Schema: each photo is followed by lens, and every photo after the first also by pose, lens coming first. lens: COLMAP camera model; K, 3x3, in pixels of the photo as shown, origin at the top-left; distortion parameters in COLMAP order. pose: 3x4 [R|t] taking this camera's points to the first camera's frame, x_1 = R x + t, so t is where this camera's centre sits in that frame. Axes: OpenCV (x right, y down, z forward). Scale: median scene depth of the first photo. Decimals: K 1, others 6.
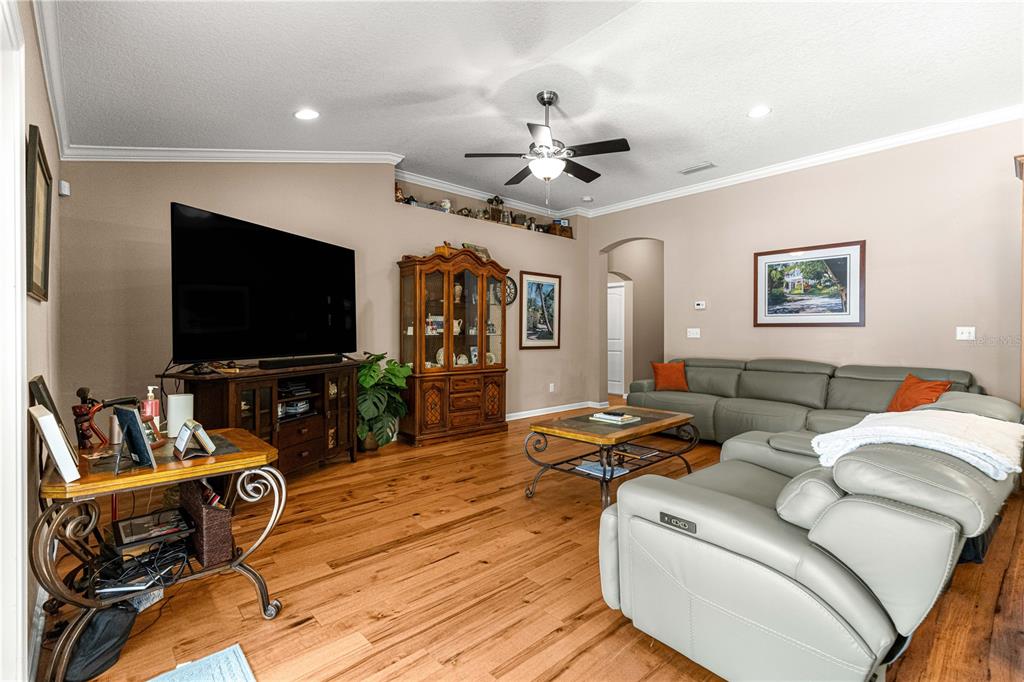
lens RADIAL K [[462.2, 0, 516.7], [0, 462.2, 337.7], [0, 0, 1]] dist [0.006203, -0.000195]
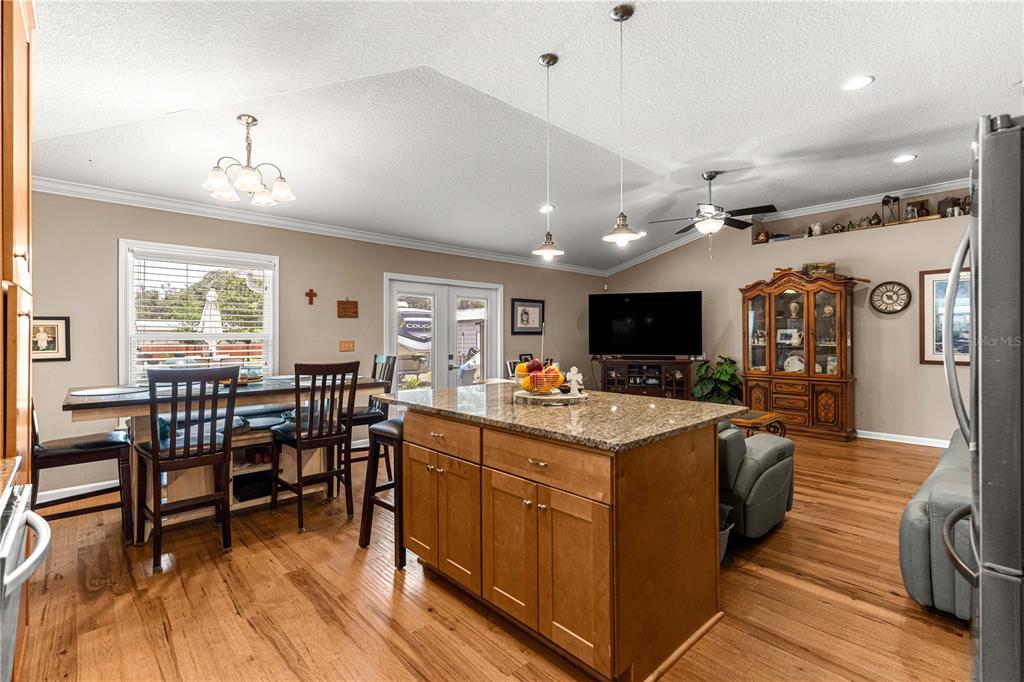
lens RADIAL K [[457.0, 0, 516.3], [0, 457.0, 334.7], [0, 0, 1]] dist [-0.000386, -0.000299]
pose [[0.008228, -0.005405, -0.999952, 1.089882], [-0.007971, 0.999953, -0.005471, -0.022688], [0.999934, 0.008016, 0.008185, 0.318802]]
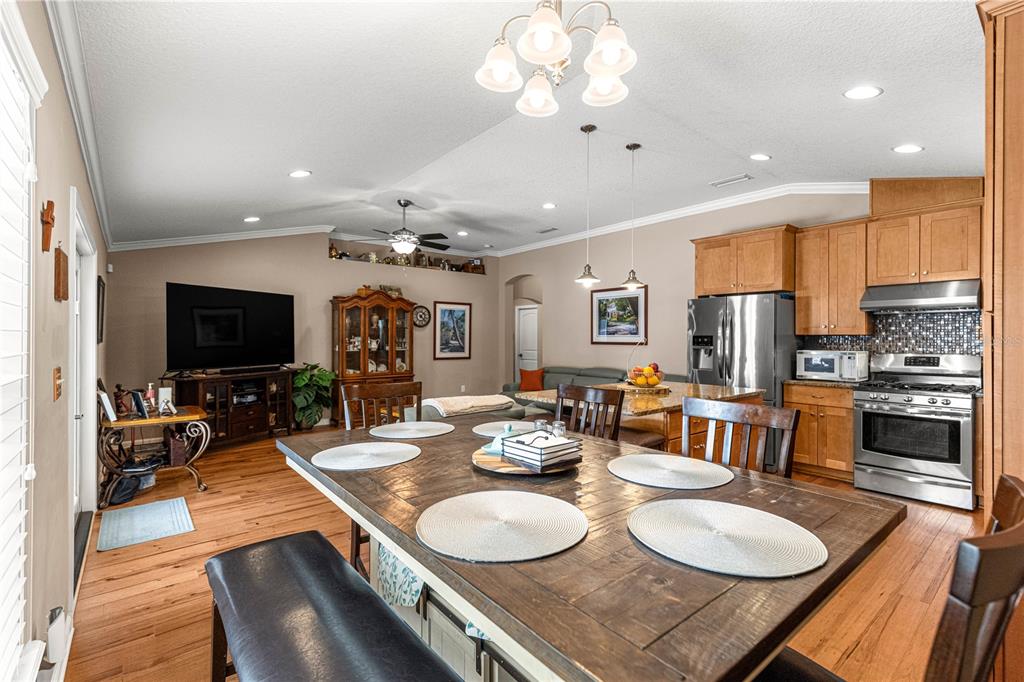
lens RADIAL K [[462.2, 0, 516.7], [0, 462.2, 337.7], [0, 0, 1]] dist [0.006203, -0.000195]
pose [[0.998895, -0.001319, -0.046969, 0.399431], [0.000843, 0.999948, -0.010170, -0.032338], [0.046980, 0.010119, 0.998845, -0.420472]]
